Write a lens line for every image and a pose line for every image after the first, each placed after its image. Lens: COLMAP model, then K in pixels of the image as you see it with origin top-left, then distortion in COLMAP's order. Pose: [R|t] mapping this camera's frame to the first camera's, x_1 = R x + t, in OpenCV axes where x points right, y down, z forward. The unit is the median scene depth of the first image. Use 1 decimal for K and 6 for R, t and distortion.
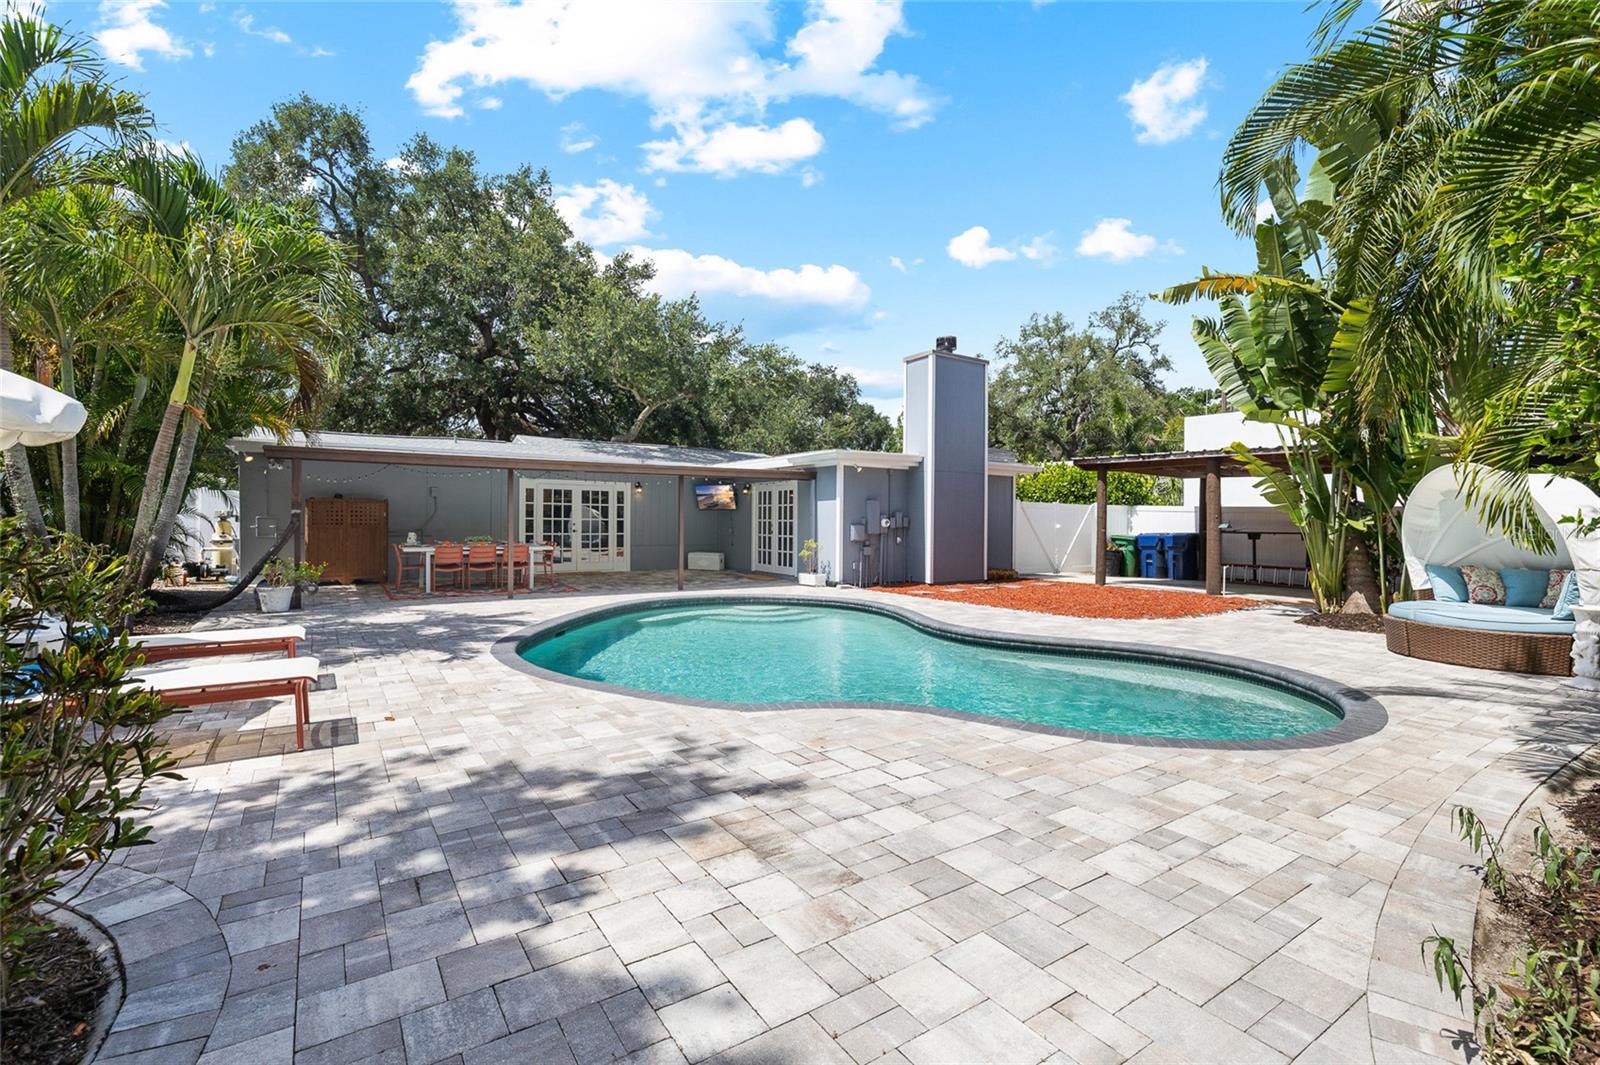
lens RADIAL K [[720.8, 0, 798.9], [0, 720.8, 520.9], [0, 0, 1]] dist [-0.004864, -0.000090]
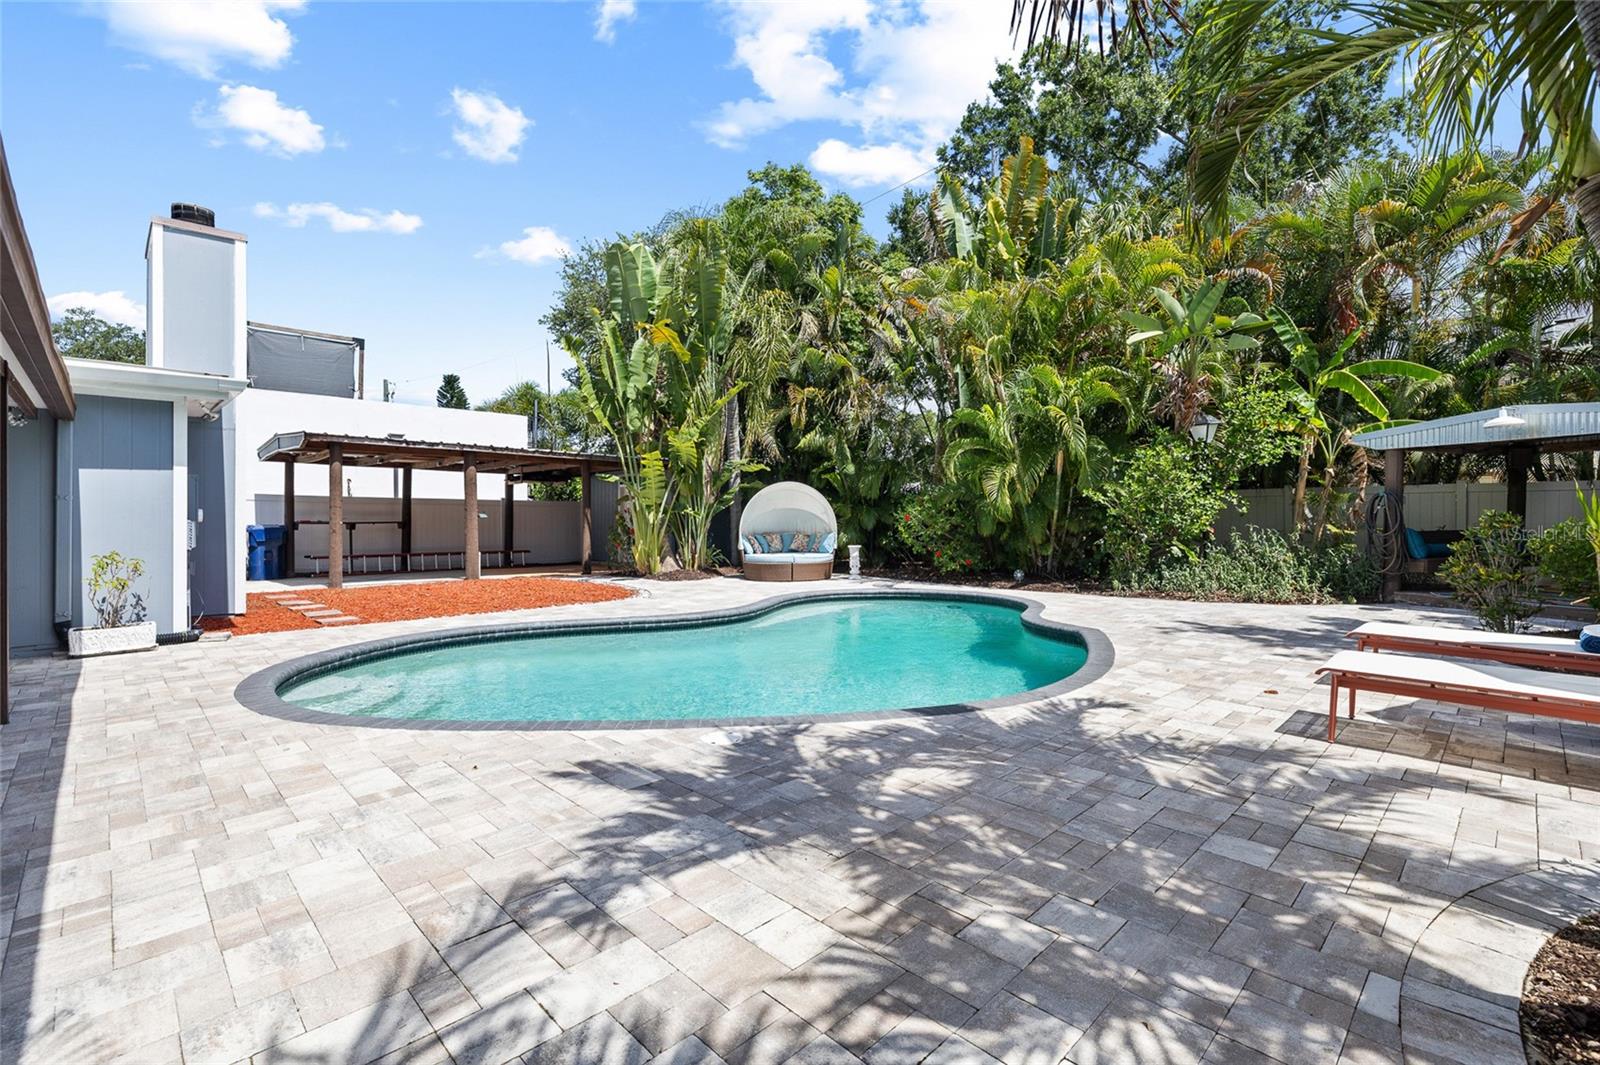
lens RADIAL K [[720.8, 0, 798.9], [0, 720.8, 520.9], [0, 0, 1]] dist [-0.004864, -0.000090]
pose [[-0.184250, -0.015397, 0.982759, -0.499955], [-0.001472, 0.999881, 0.015389, -0.002499], [-0.982878, 0.001388, -0.184251, 0.632292]]
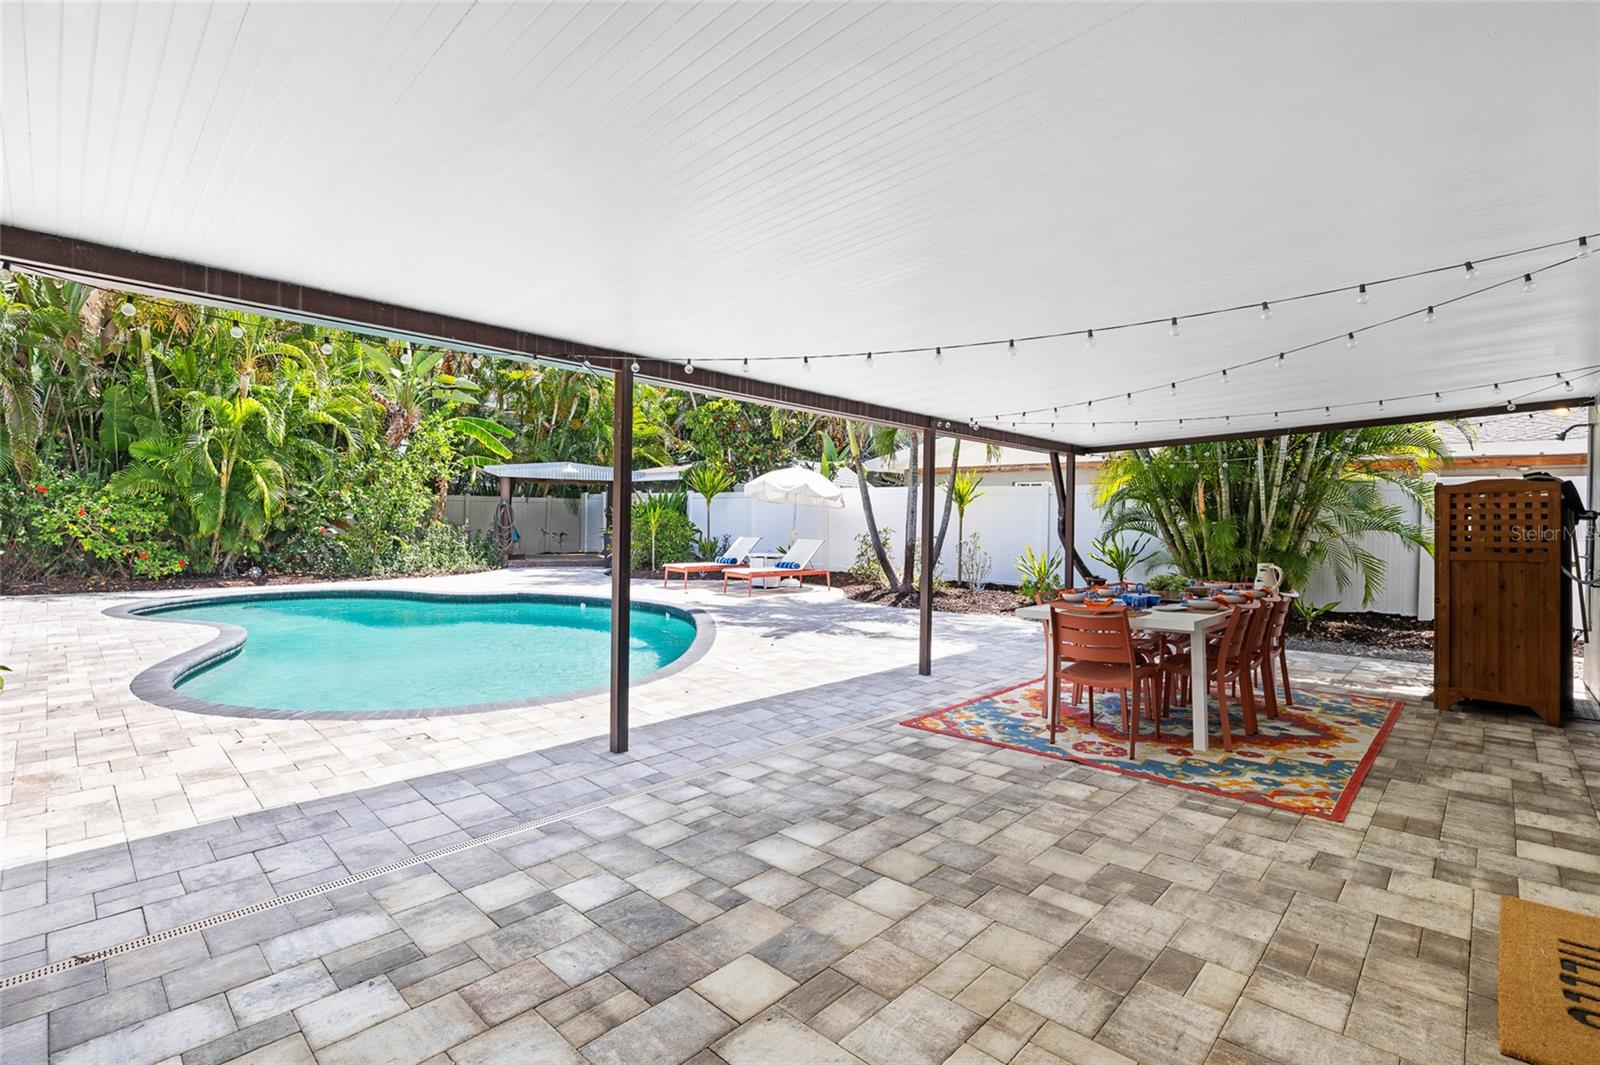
lens RADIAL K [[724.6, 0, 801.5], [0, 724.6, 523.9], [0, 0, 1]] dist [-0.006808, 0.000277]
pose [[-0.975231, -0.023774, -0.219908, -0.153141], [-0.025321, 0.999670, 0.004220, -0.001969], [0.219735, 0.009684, -0.975512, 1.181909]]
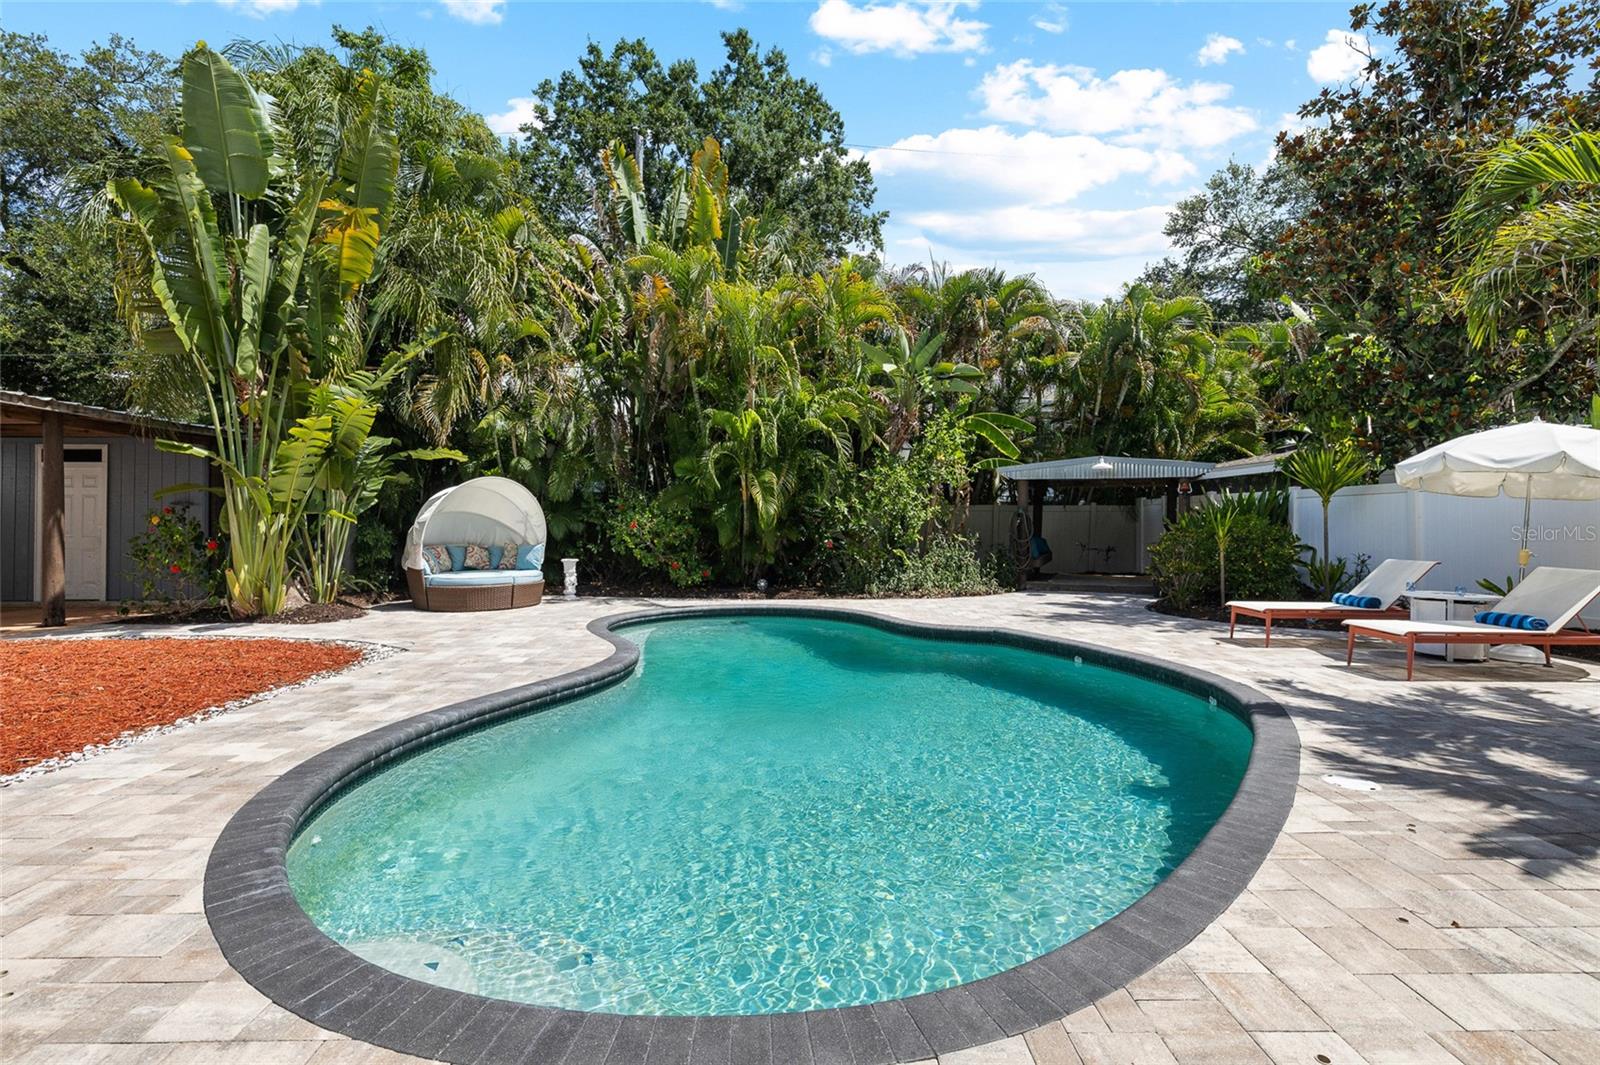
lens RADIAL K [[717.5, 0, 797.8], [0, 717.5, 527.8], [0, 0, 1]] dist [-0.006823, 0.000168]
pose [[-0.844822, -0.017897, 0.534748, -0.198901], [-0.016690, 0.999836, 0.007095, 0.001330], [-0.534787, -0.002931, -0.844982, 0.906929]]
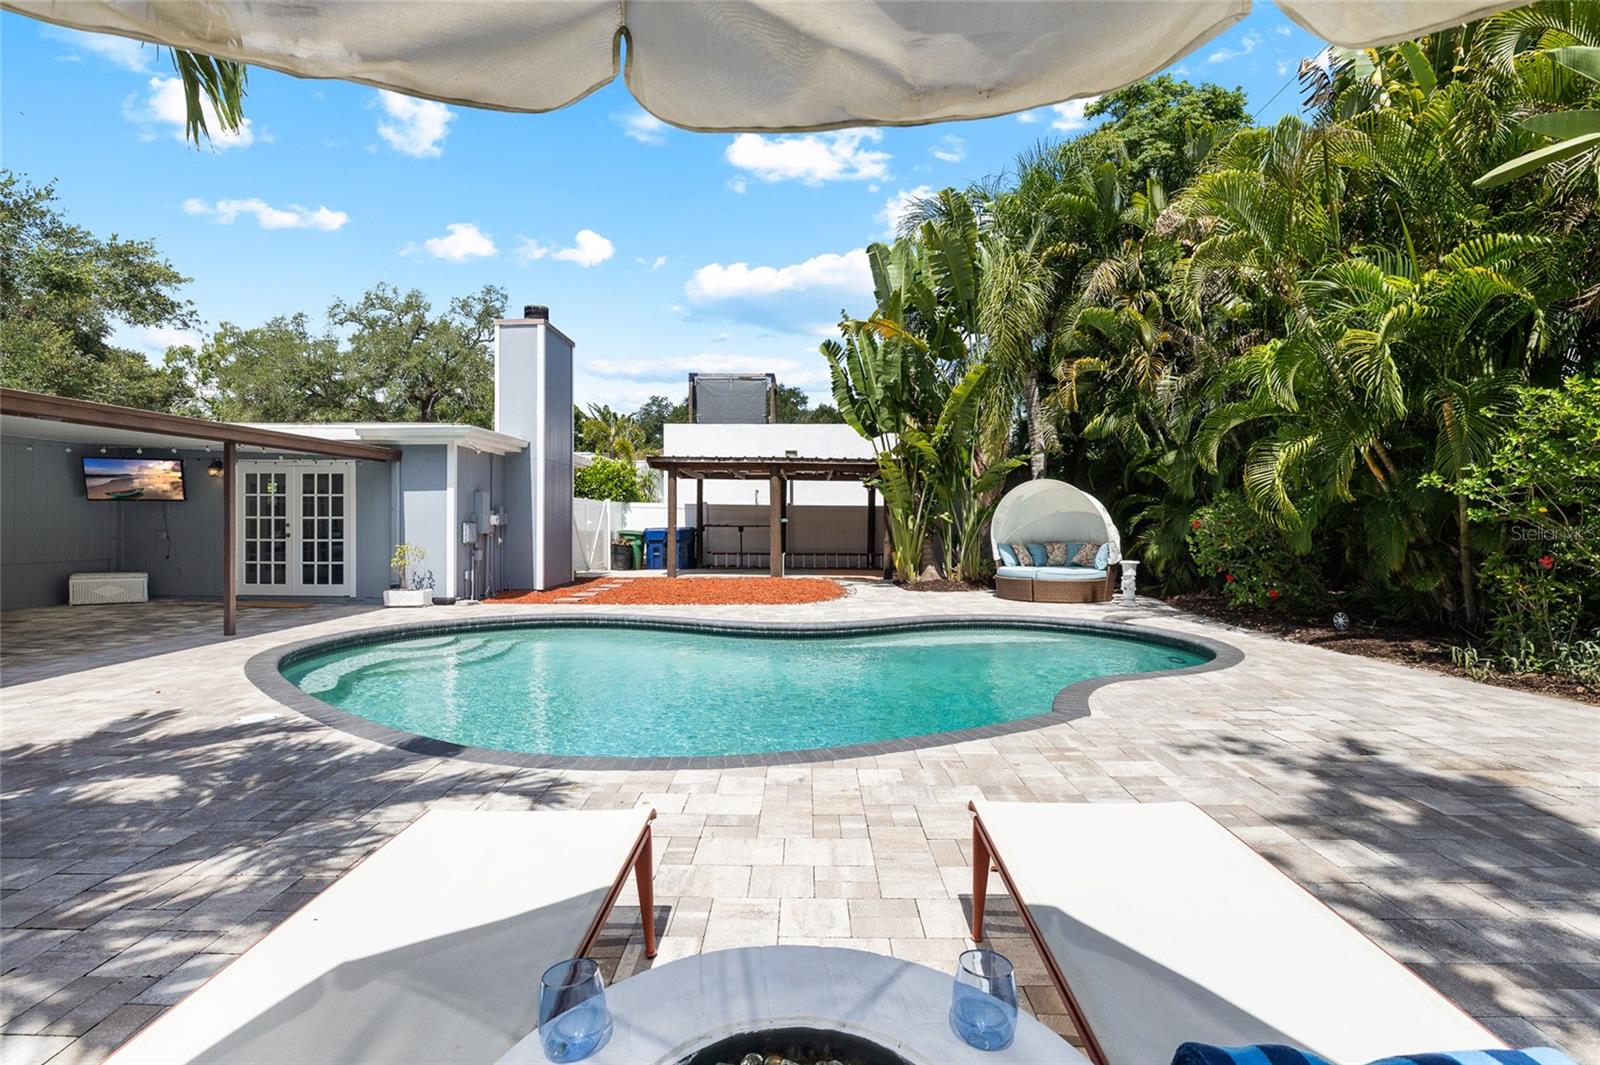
lens RADIAL K [[720.8, 0, 798.9], [0, 720.8, 520.9], [0, 0, 1]] dist [-0.004864, -0.000090]
pose [[0.566049, -0.007246, 0.824340, -0.347629], [0.002866, 0.999973, 0.006823, -0.000706], [-0.824367, -0.001500, 0.566054, 0.251475]]
